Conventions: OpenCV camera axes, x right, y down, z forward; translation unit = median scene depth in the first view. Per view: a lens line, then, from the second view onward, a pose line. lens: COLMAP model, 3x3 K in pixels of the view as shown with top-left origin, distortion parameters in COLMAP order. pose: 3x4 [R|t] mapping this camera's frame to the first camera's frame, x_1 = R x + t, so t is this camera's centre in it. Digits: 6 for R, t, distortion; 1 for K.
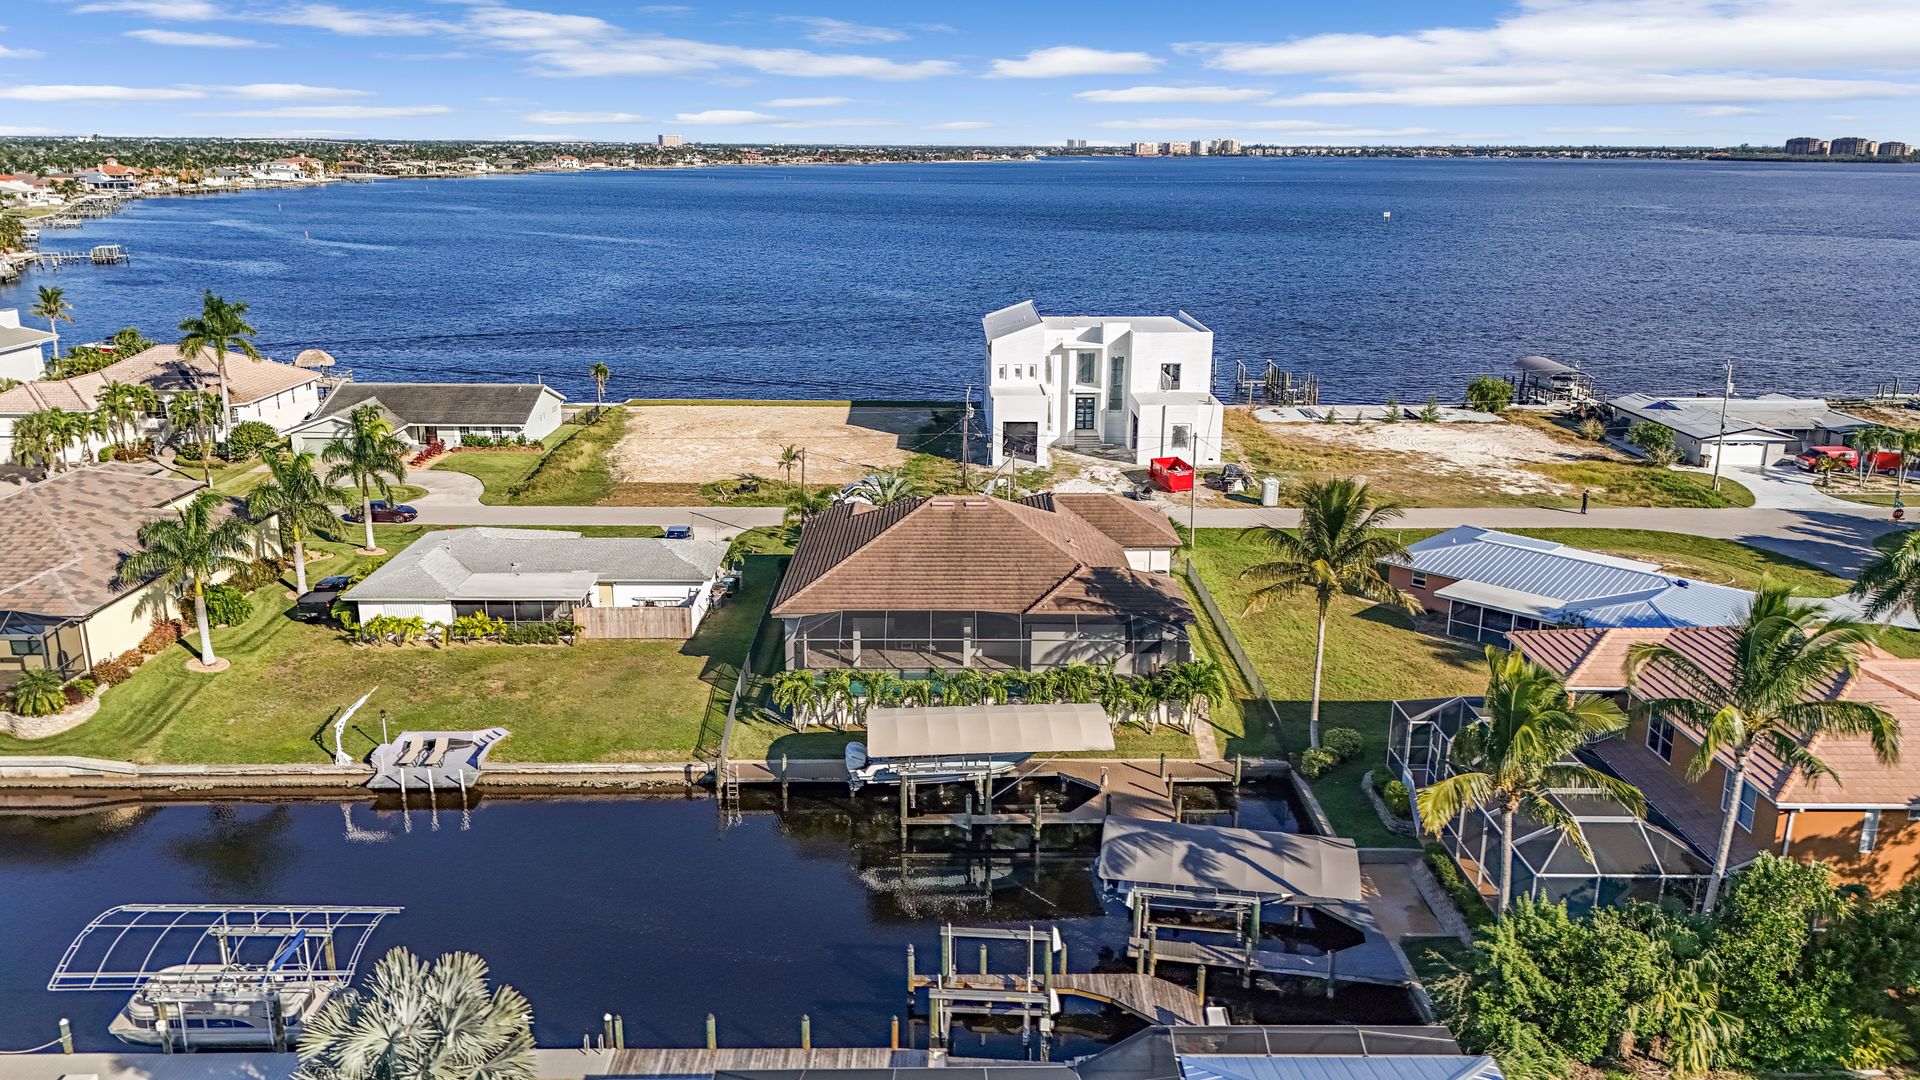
lens RADIAL K [[1398.9, 0, 968.0], [0, 1398.9, 530.5], [0, 0, 1]] dist [0.088598, -0.099449]
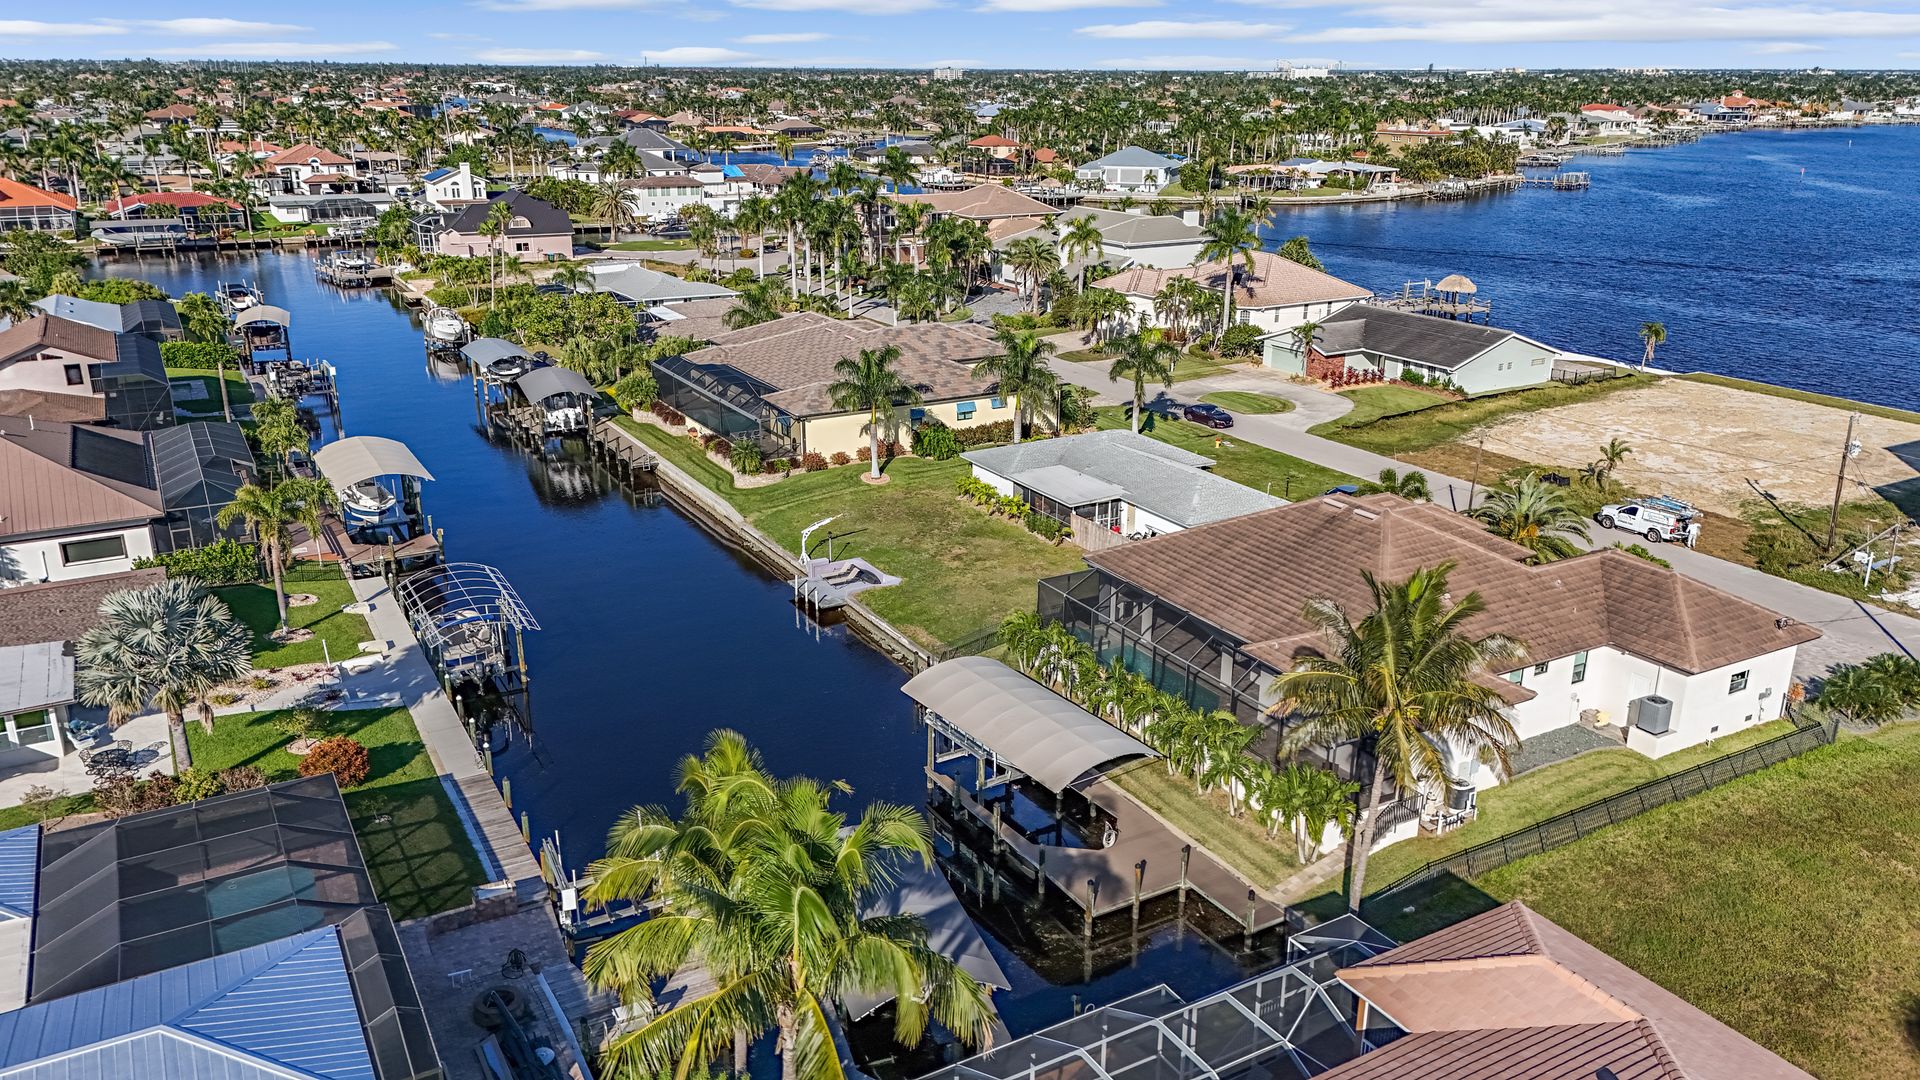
lens RADIAL K [[1398.9, 0, 968.0], [0, 1398.9, 530.5], [0, 0, 1]] dist [0.088598, -0.099449]
pose [[0.485519, 0.266294, -0.832682, 0.369631], [-0.230130, 0.957816, 0.172129, -0.062849], [0.843393, 0.108054, 0.526320, 0.252582]]
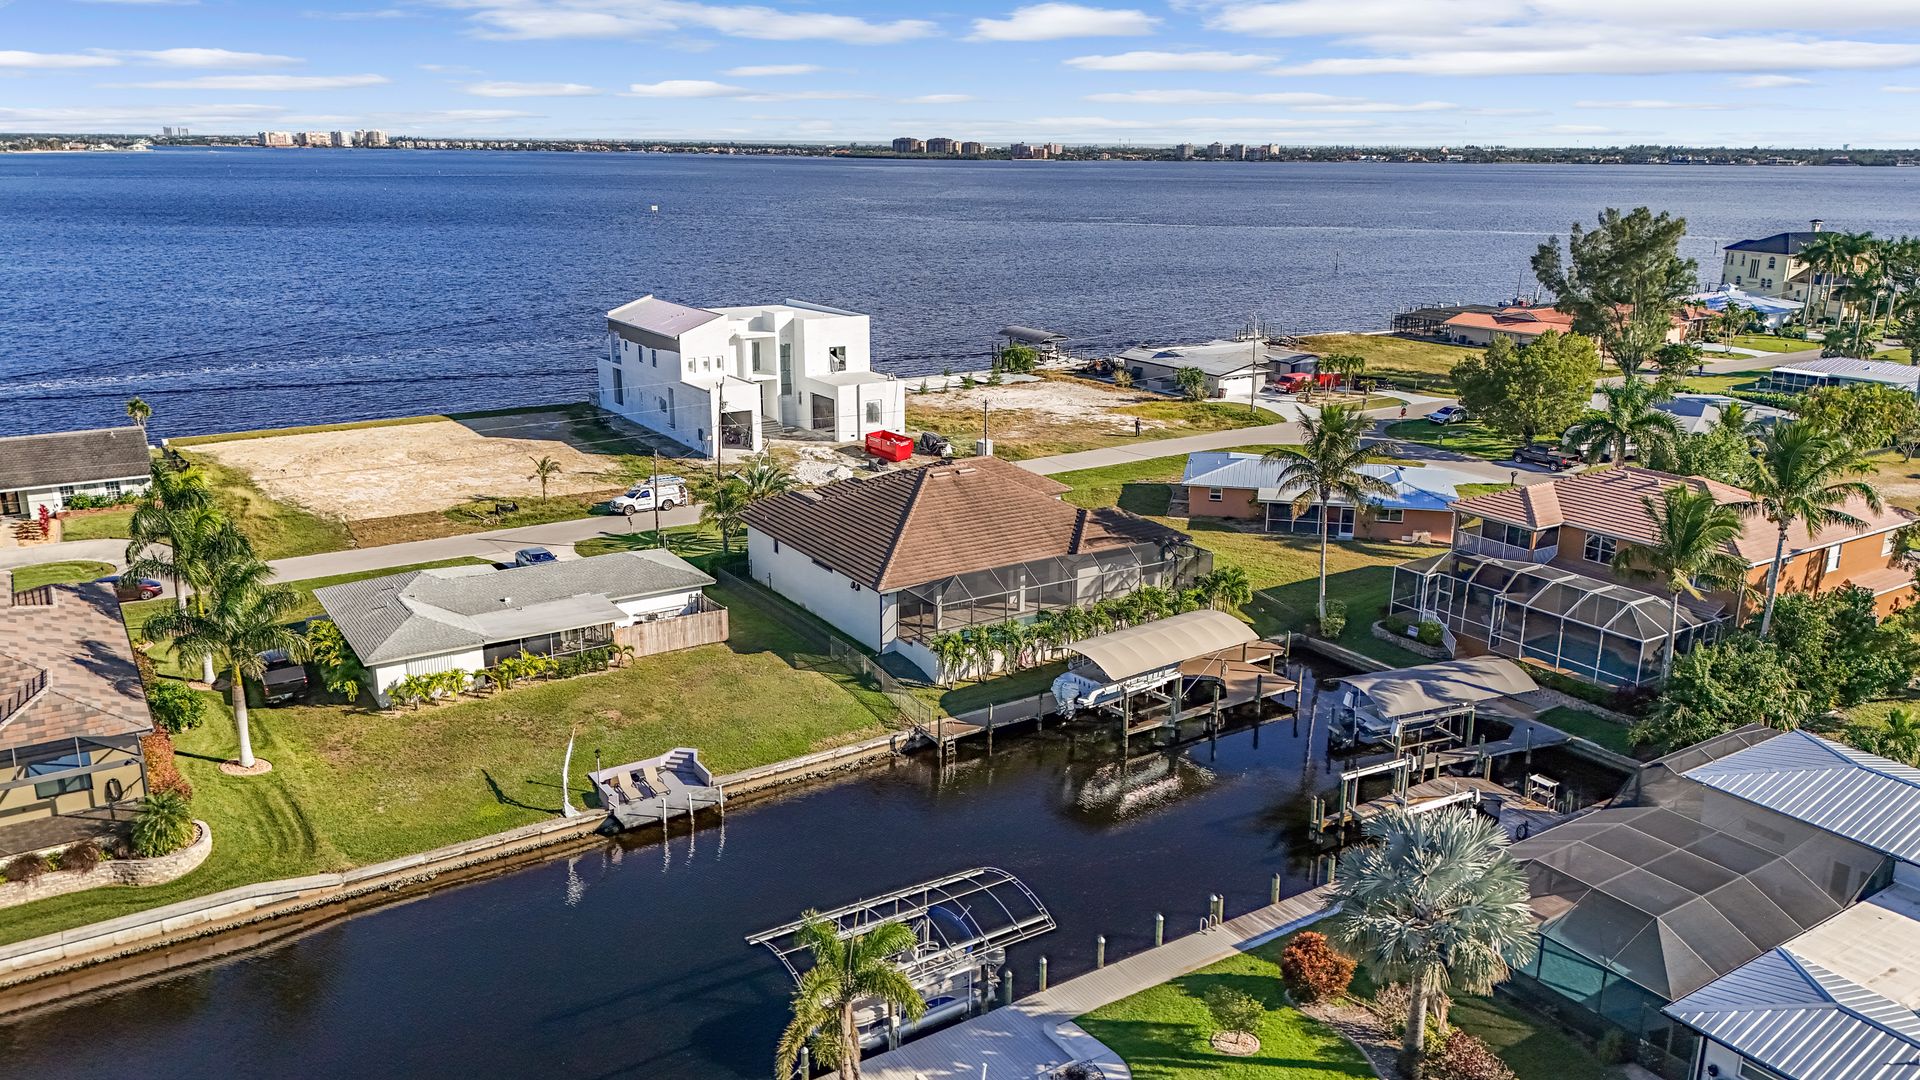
lens RADIAL K [[1398.9, 0, 968.0], [0, 1398.9, 530.5], [0, 0, 1]] dist [0.088598, -0.099449]
pose [[0.844317, -0.140585, 0.517073, -0.370544], [0.138544, 0.989432, 0.042788, -0.012632], [-0.517624, 0.035510, 0.854871, 0.038588]]
